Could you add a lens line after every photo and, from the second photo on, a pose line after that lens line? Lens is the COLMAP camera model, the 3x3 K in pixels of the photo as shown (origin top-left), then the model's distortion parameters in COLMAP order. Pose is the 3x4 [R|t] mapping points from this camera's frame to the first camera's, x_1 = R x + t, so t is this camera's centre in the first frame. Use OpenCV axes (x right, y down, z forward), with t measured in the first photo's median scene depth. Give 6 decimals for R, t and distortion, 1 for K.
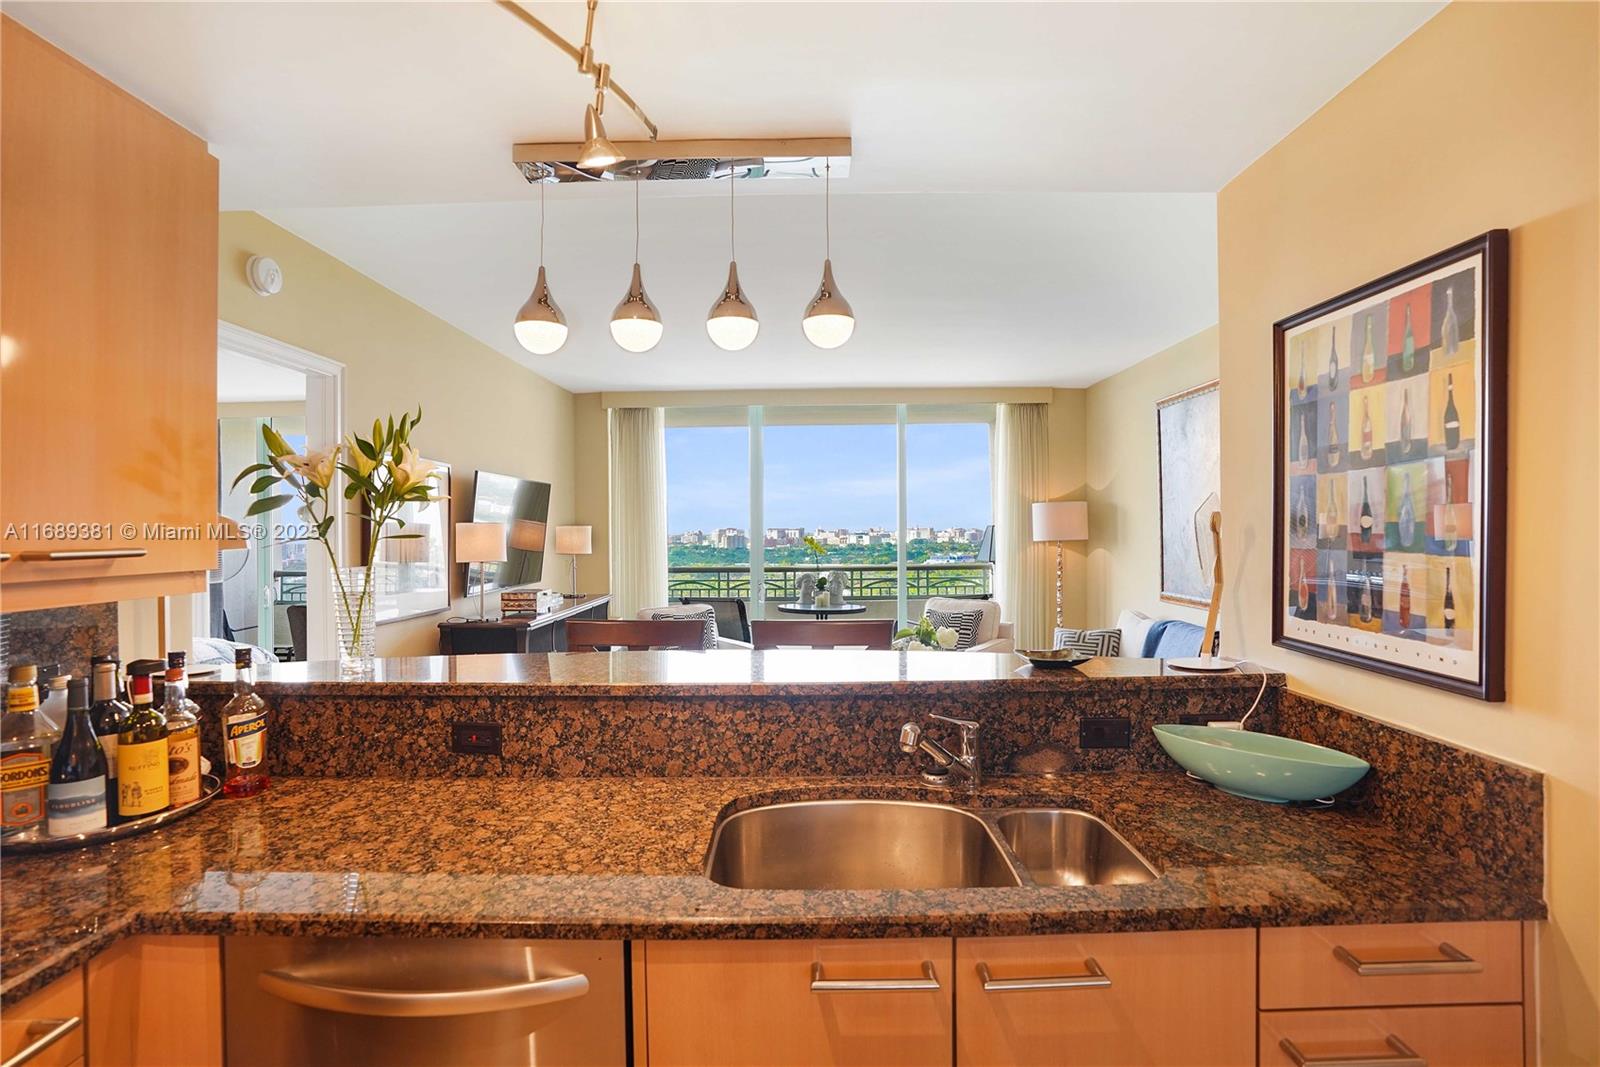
lens RADIAL K [[758.9, 0, 800.0], [0, 758.9, 533.5], [0, 0, 1]] dist [-0.079355, 0.030918]
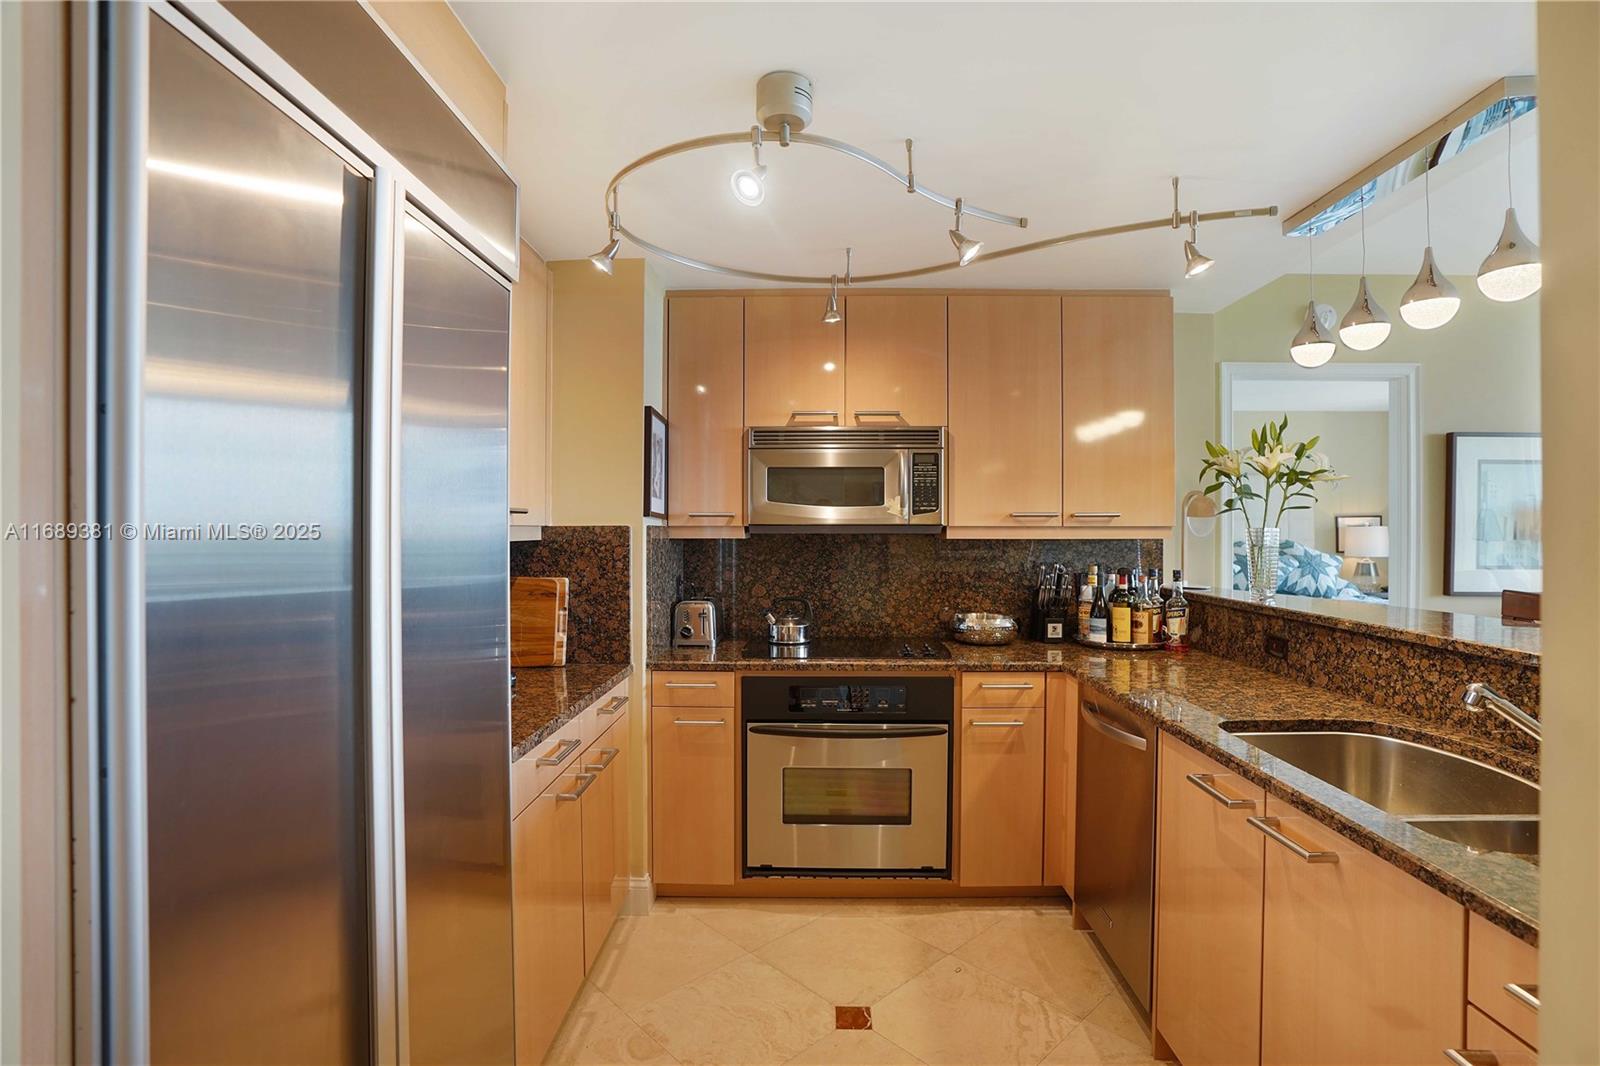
lens RADIAL K [[743.8, 0, 807.9], [0, 743.8, 525.0], [0, 0, 1]] dist [-0.072528, 0.029100]
pose [[-0.008683, 0.008027, -0.999930, 1.002351], [-0.003018, 0.999963, 0.008054, 0.034977], [0.999958, 0.003087, -0.008658, 0.114988]]
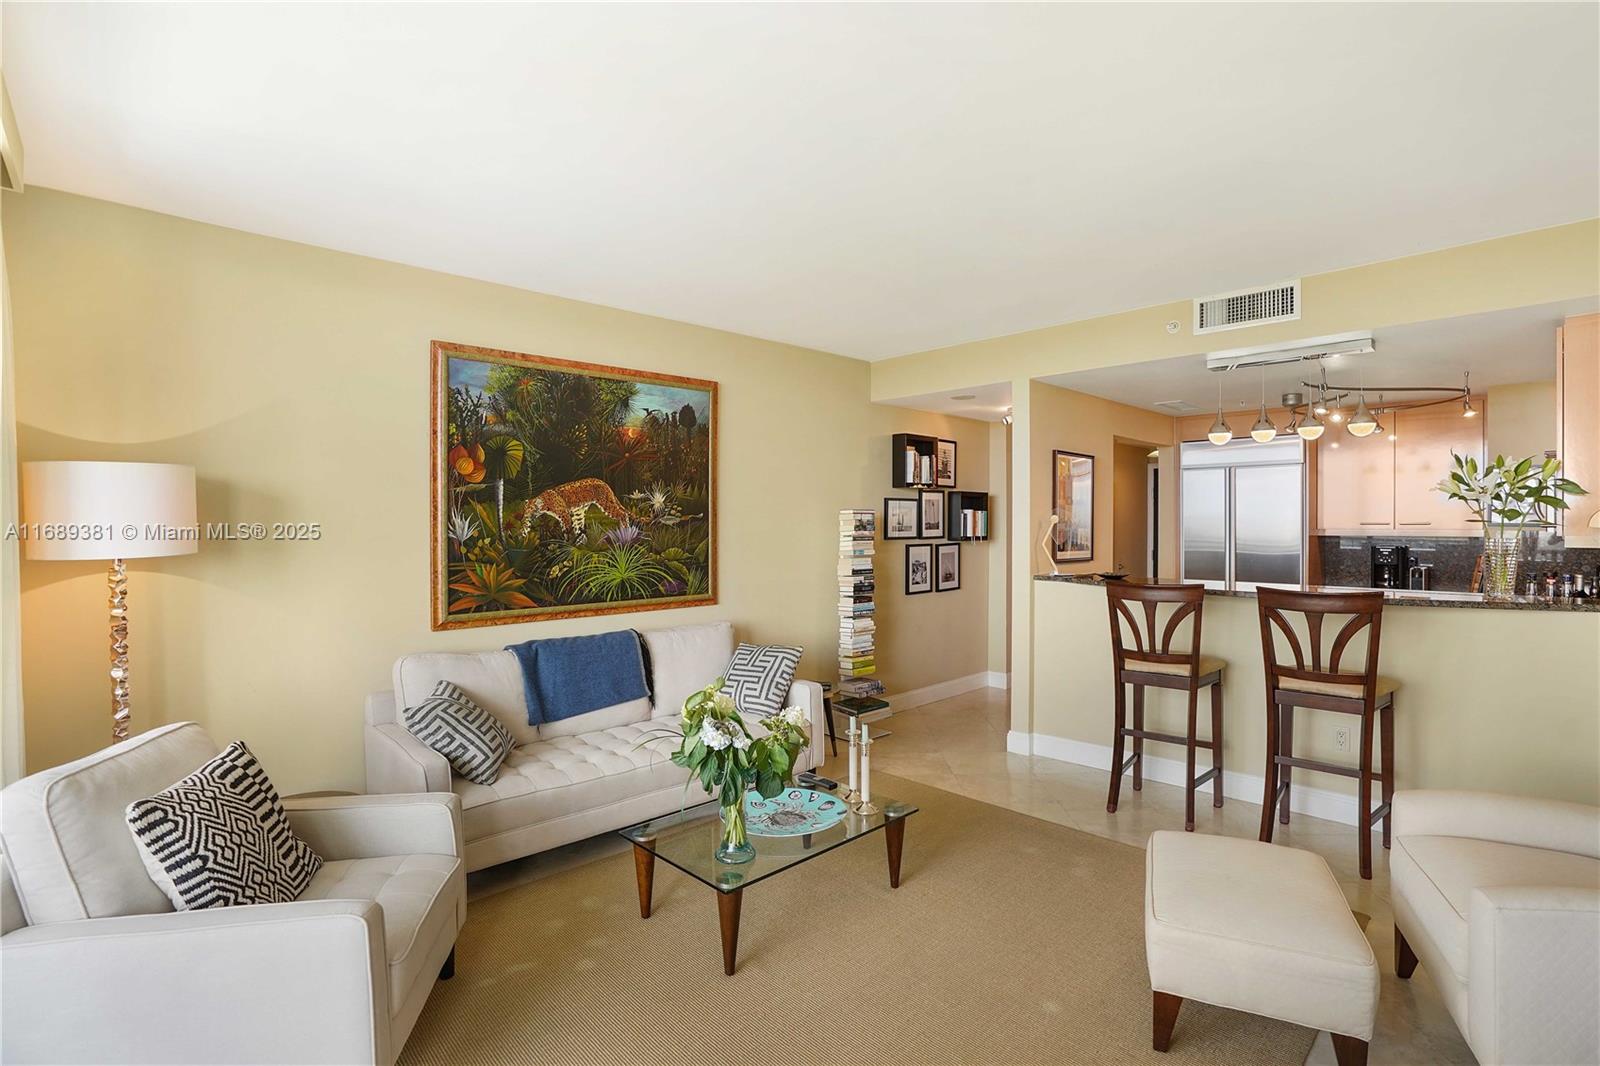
lens RADIAL K [[770.7, 0, 806.9], [0, 770.7, 511.0], [0, 0, 1]] dist [-0.027619, 0.001423]
pose [[-0.702790, 0.022712, 0.711035, -0.801215], [0.015678, 0.999742, -0.016437, -0.016123], [-0.711225, -0.000404, -0.702965, 3.820234]]
